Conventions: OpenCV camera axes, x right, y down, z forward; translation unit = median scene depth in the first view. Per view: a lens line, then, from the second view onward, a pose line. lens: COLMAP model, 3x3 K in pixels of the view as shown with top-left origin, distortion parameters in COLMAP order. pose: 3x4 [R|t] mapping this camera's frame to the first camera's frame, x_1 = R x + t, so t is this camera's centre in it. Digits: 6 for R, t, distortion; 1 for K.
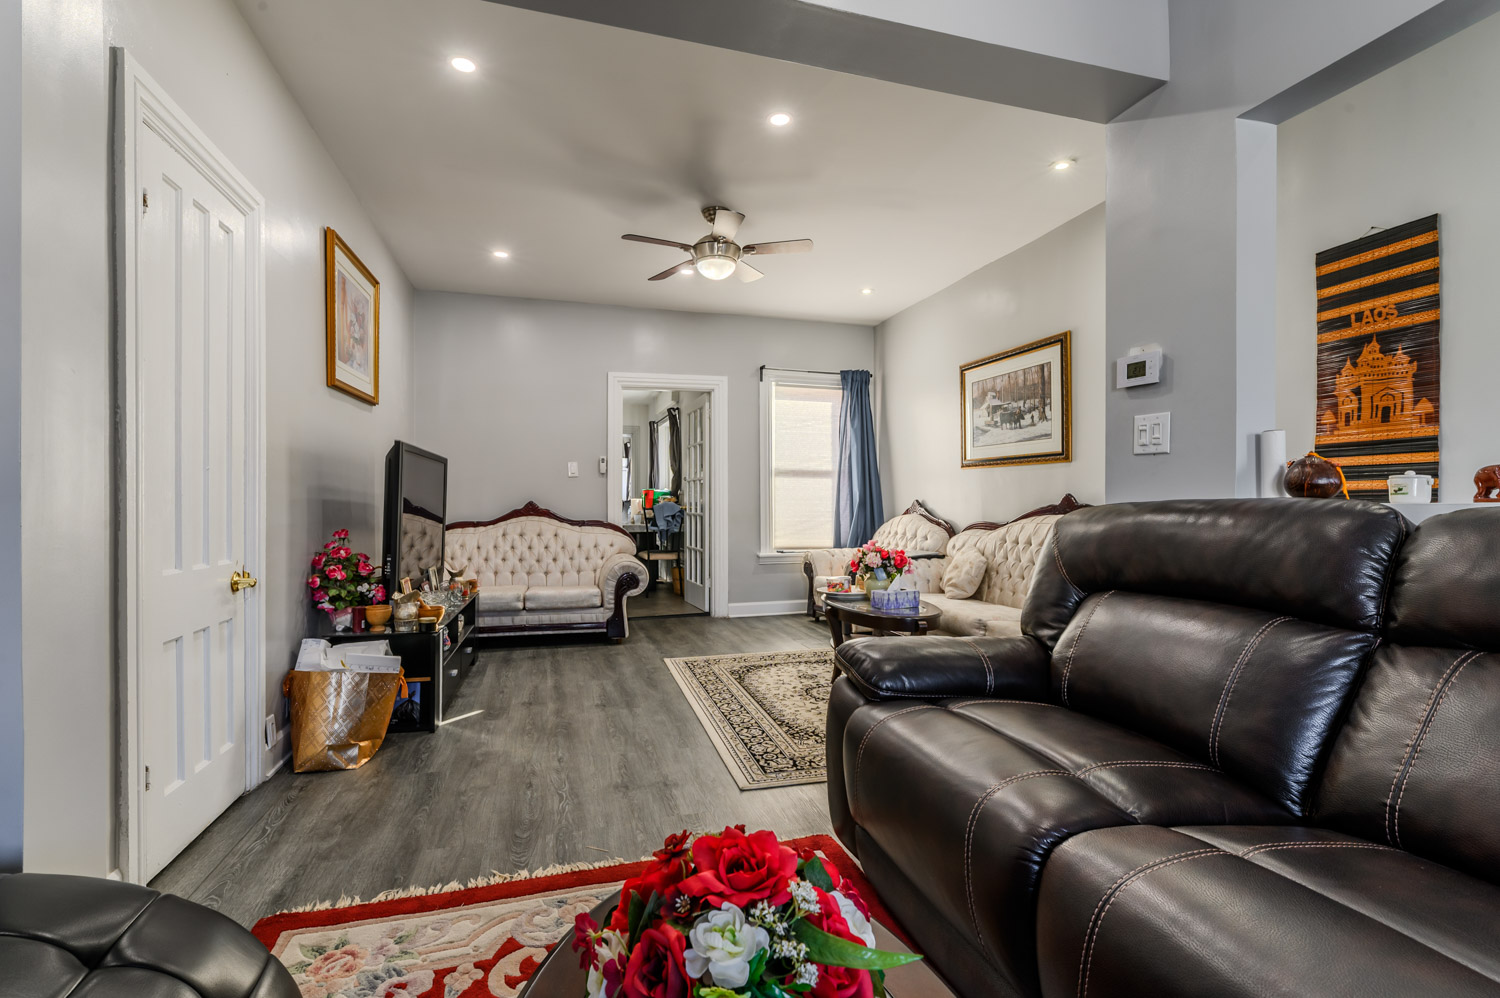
lens RADIAL K [[685.2, 0, 750.0], [0, 685.2, 499.0], [0, 0, 1]] dist [-0.000220, -0.000234]
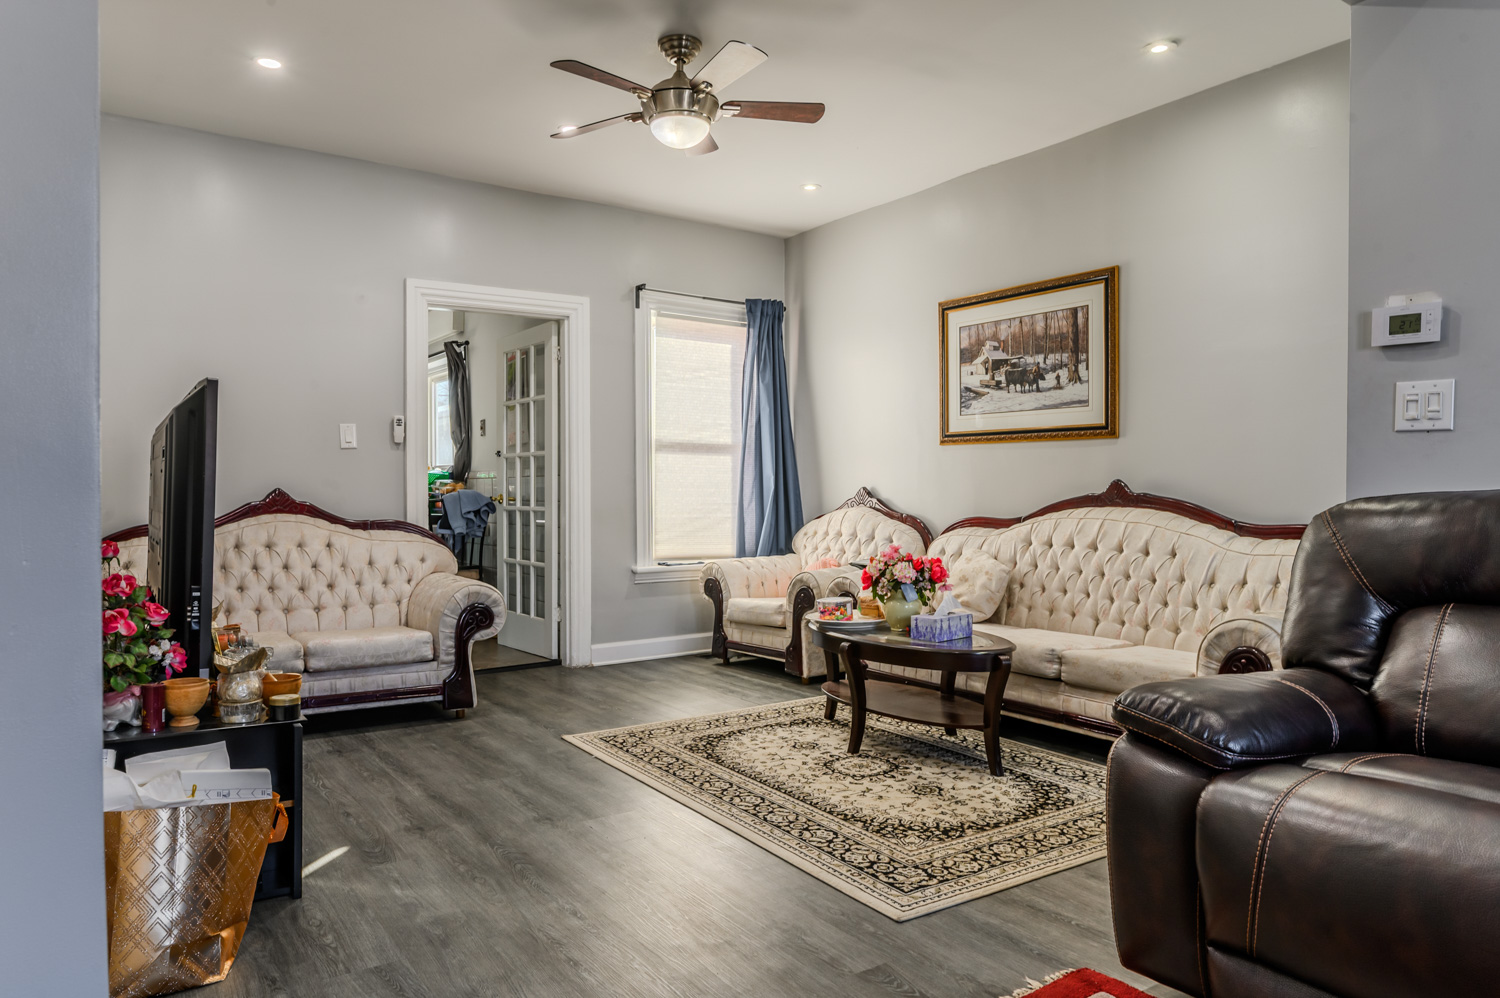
lens RADIAL K [[989.1, 0, 750.0], [0, 989.1, 499.0], [0, 0, 1]] dist [-0.000189, 0.002183]
pose [[0.949051, -0.002761, 0.315109, -0.252279], [-0.001731, 0.999901, 0.013975, -0.000677], [-0.315117, -0.013808, 0.948952, 0.075723]]
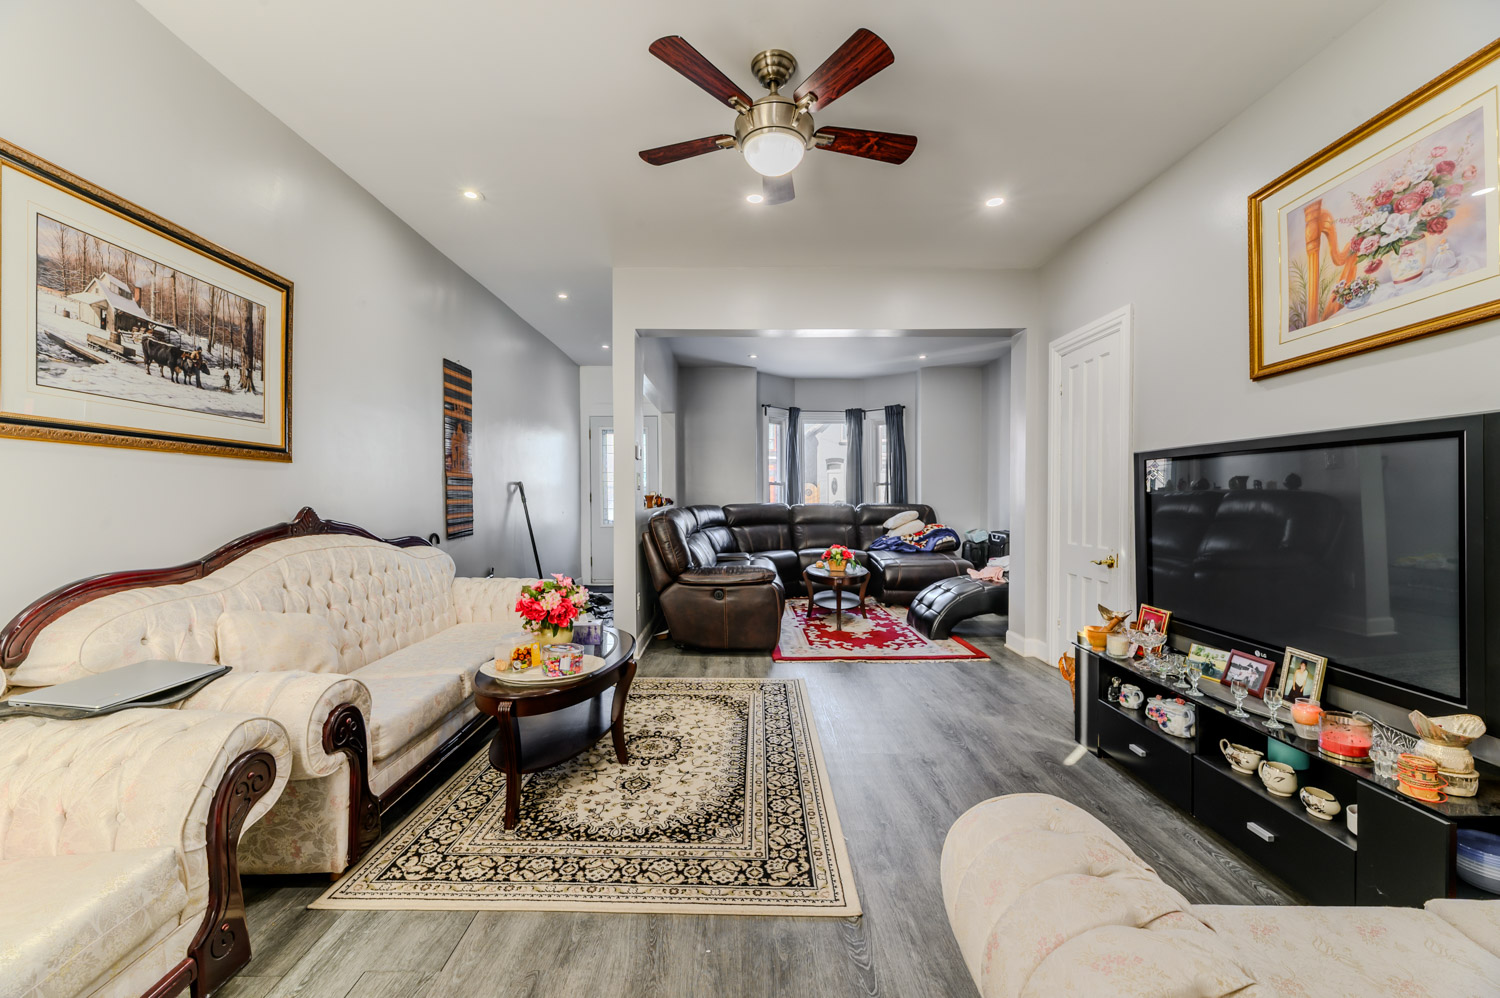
lens RADIAL K [[592.1, 0, 750.0], [0, 592.1, 499.0], [0, 0, 1]] dist [0.001133, 0.000121]
pose [[-0.962202, 0.001110, 0.272333, -0.160553], [0.000163, 0.999994, -0.003500, -0.012905], [-0.272335, -0.003324, -0.962197, 1.376897]]
